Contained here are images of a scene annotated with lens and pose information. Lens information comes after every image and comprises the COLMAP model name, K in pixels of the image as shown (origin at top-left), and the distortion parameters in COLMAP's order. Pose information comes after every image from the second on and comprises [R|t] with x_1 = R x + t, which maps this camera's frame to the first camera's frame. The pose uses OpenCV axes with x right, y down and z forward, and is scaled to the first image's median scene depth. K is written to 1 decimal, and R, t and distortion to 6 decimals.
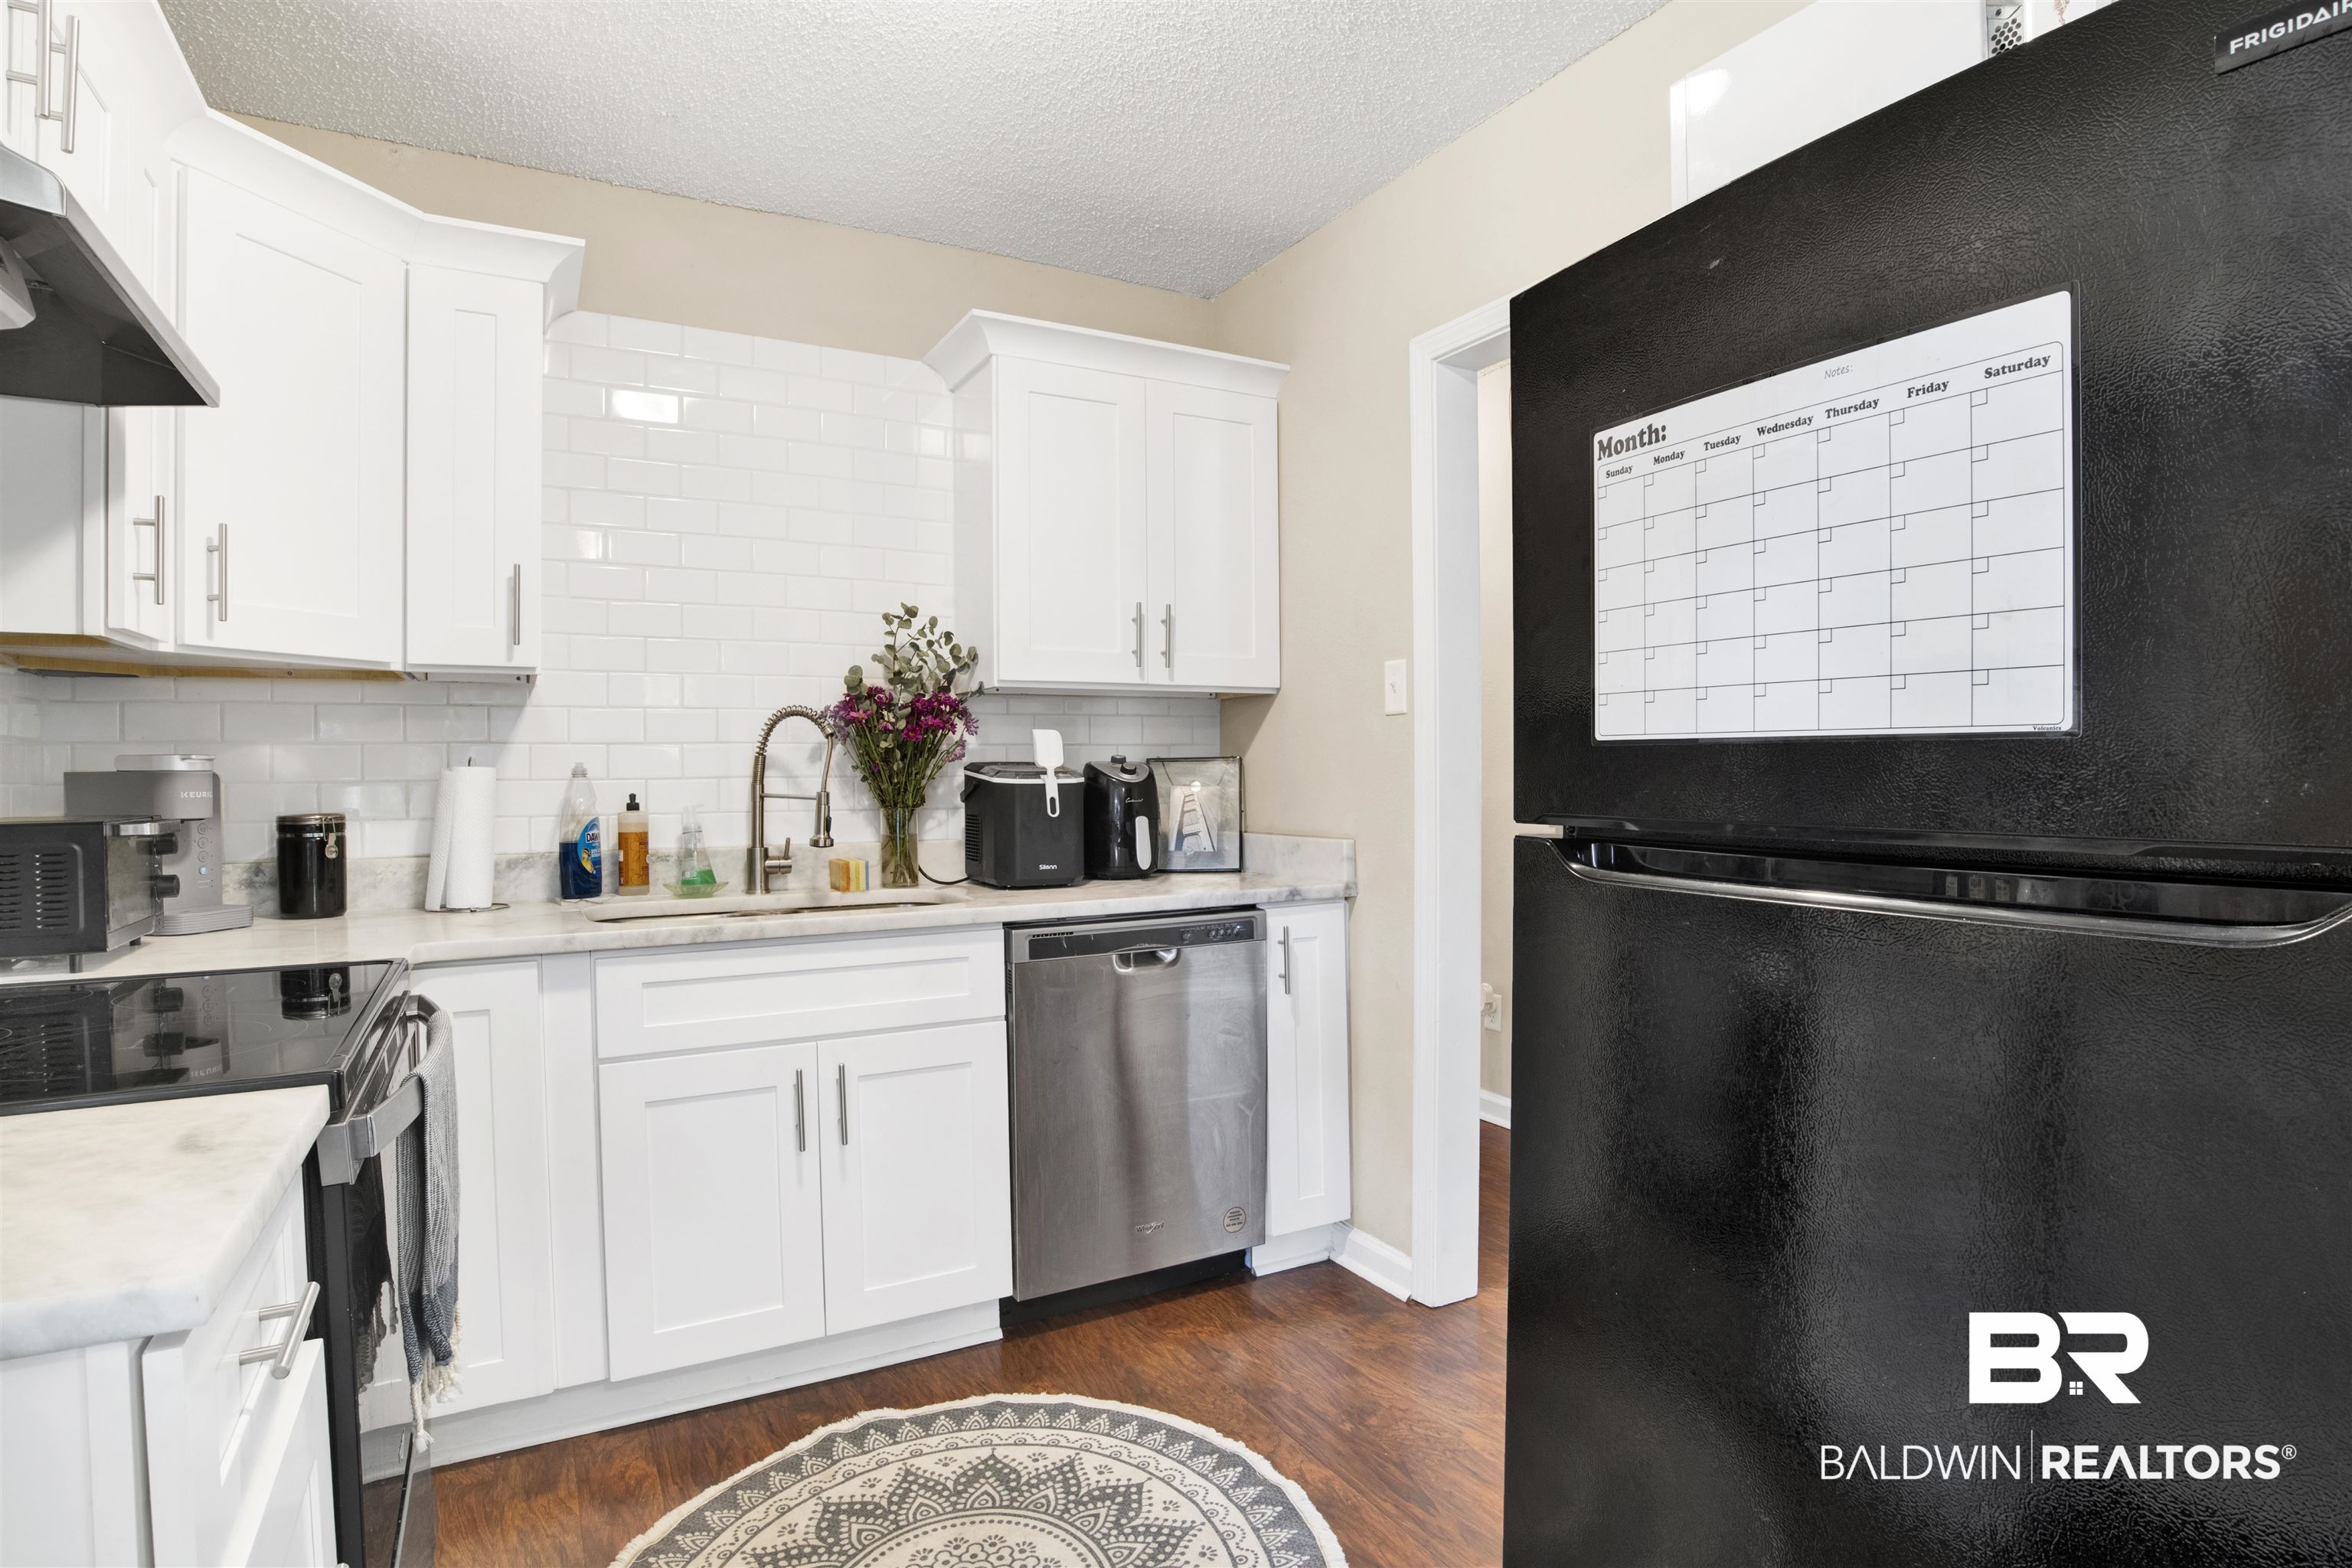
lens RADIAL K [[1230.7, 0, 1199.9], [0, 1230.7, 762.7], [0, 0, 1]] dist [-0.049118, 0.003974]
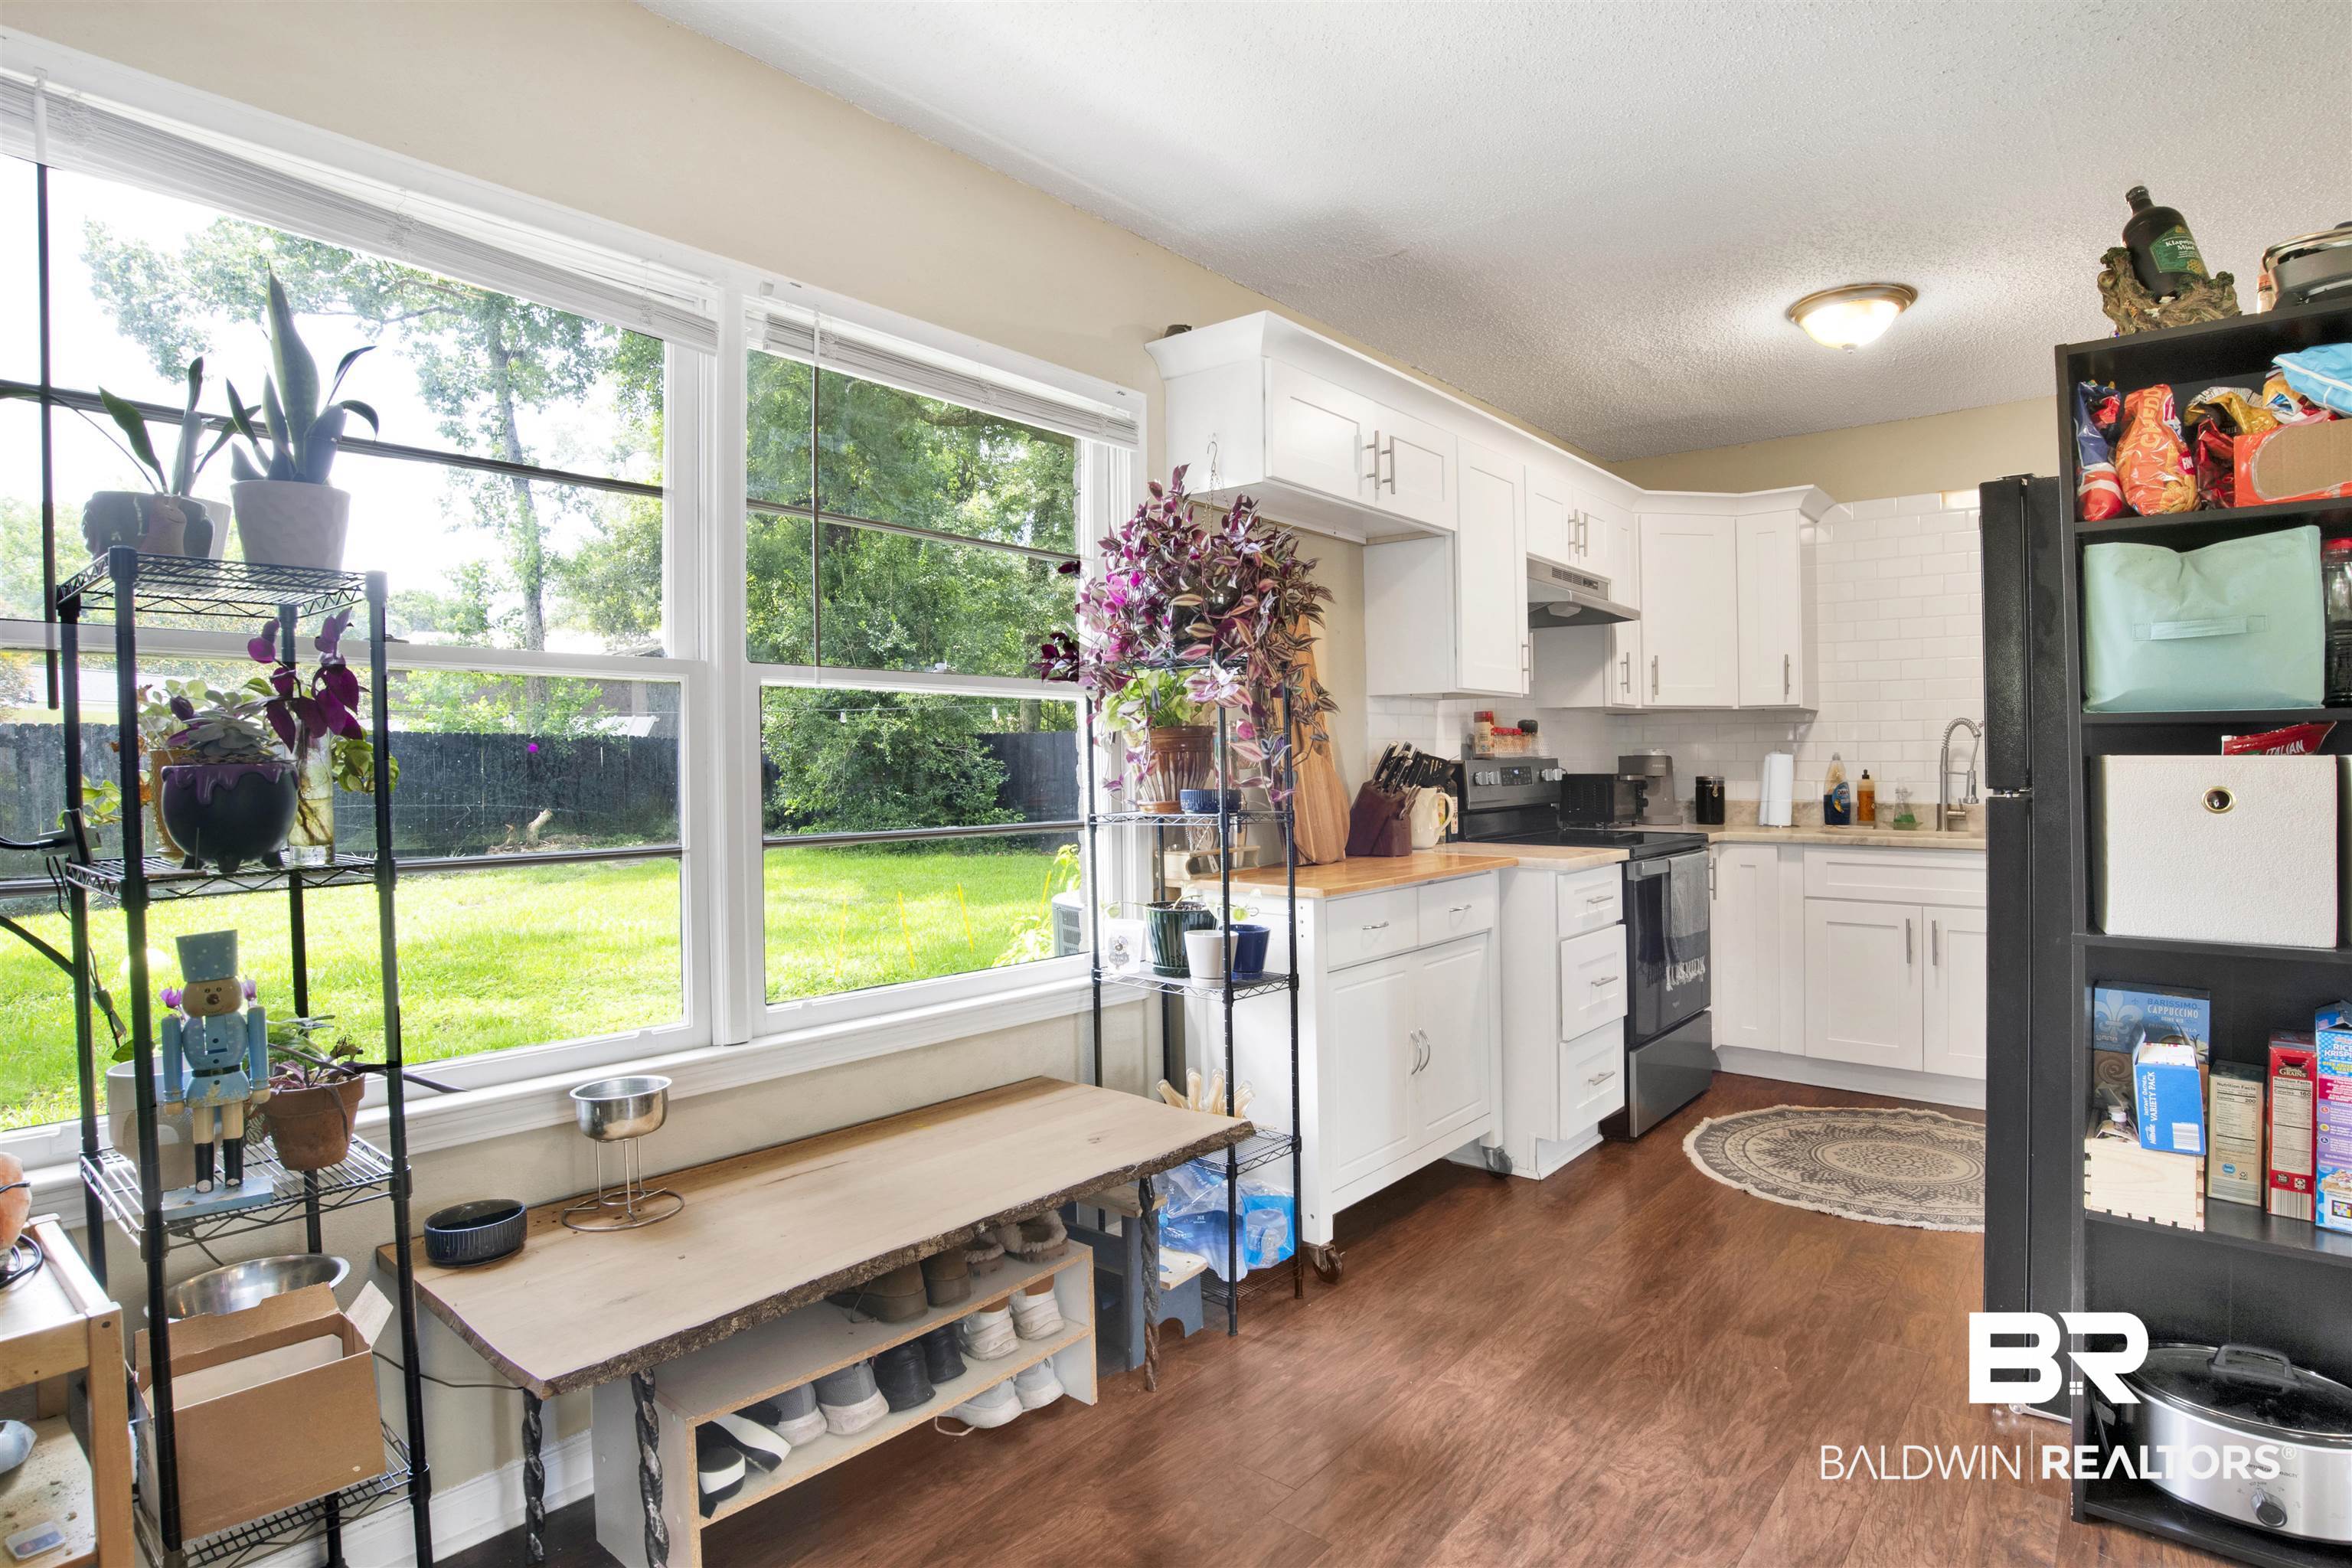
lens RADIAL K [[1230.7, 0, 1212.0], [0, 1230.7, 771.4], [0, 0, 1]] dist [-0.049118, 0.003974]
pose [[0.368332, 0.010643, -0.929633, 0.879800], [0.003214, 0.999914, 0.012721, 0.002388], [0.929689, -0.007673, 0.368266, -0.580660]]
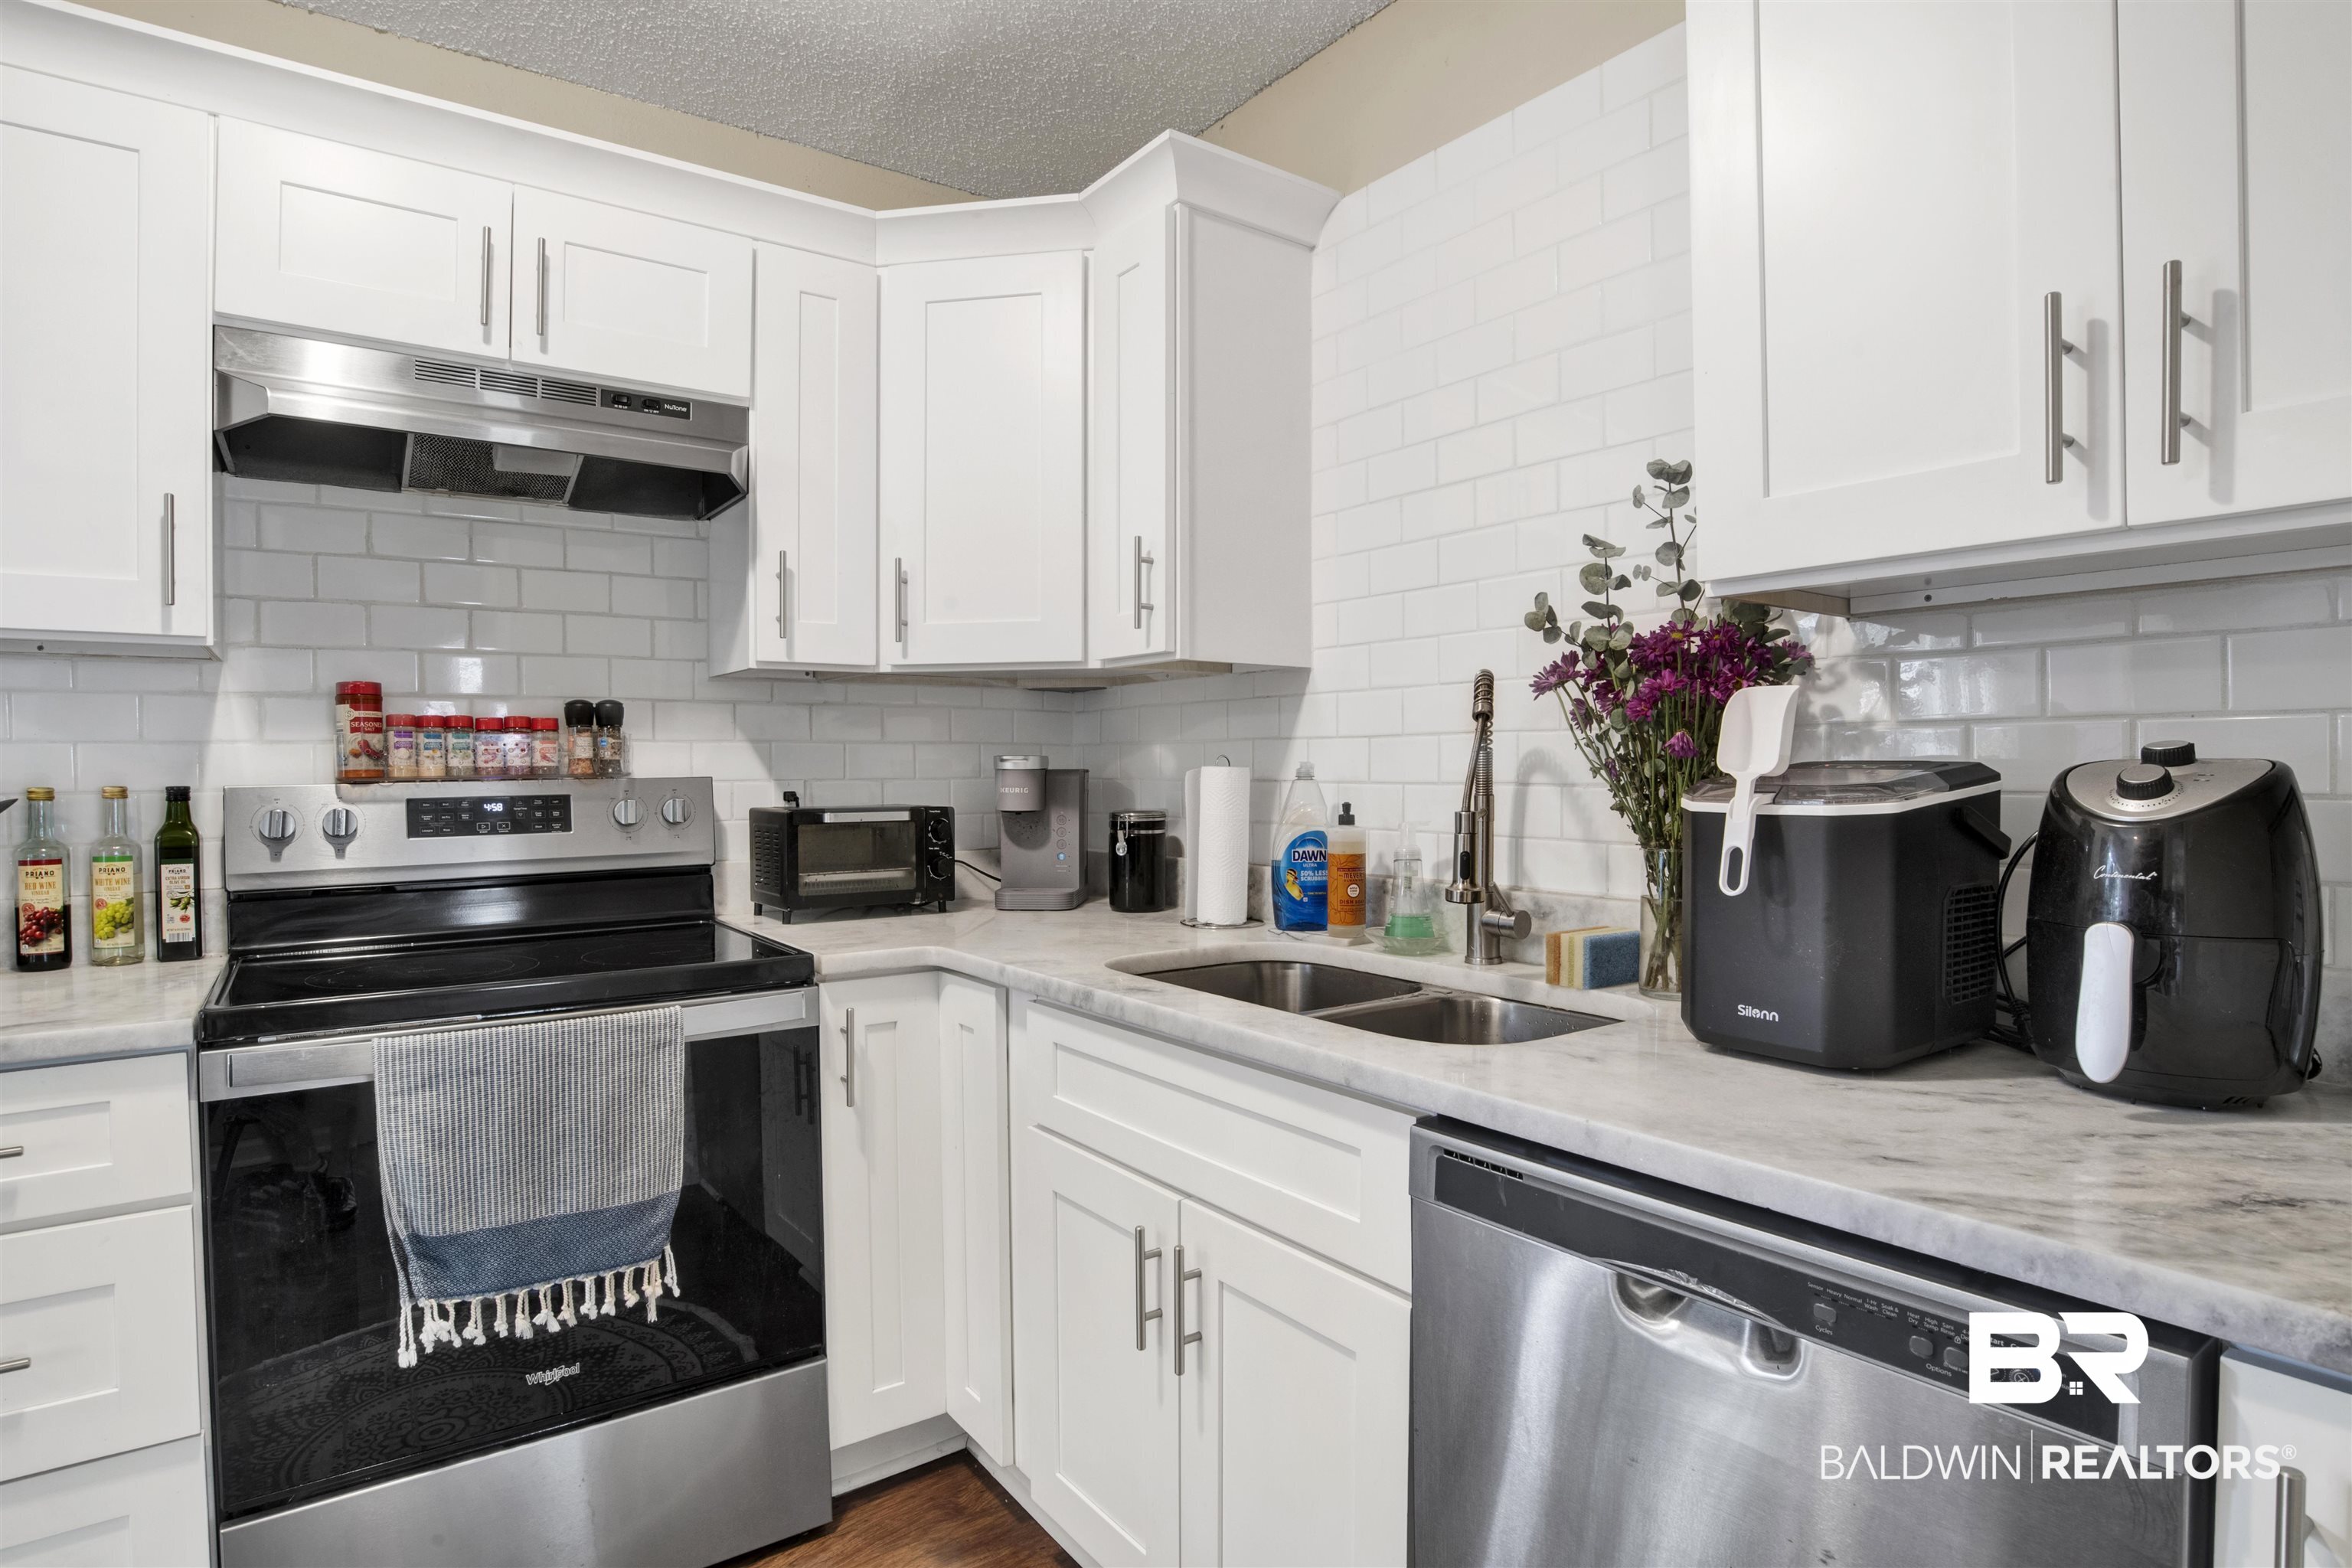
lens RADIAL K [[1230.7, 0, 1182.0], [0, 1230.7, 791.9], [0, 0, 1]] dist [-0.049118, 0.003974]
pose [[0.111461, 0.029050, -0.993344, 0.297162], [0.006389, 0.999531, 0.029948, -0.005093], [0.993748, -0.009684, 0.111224, 0.849970]]
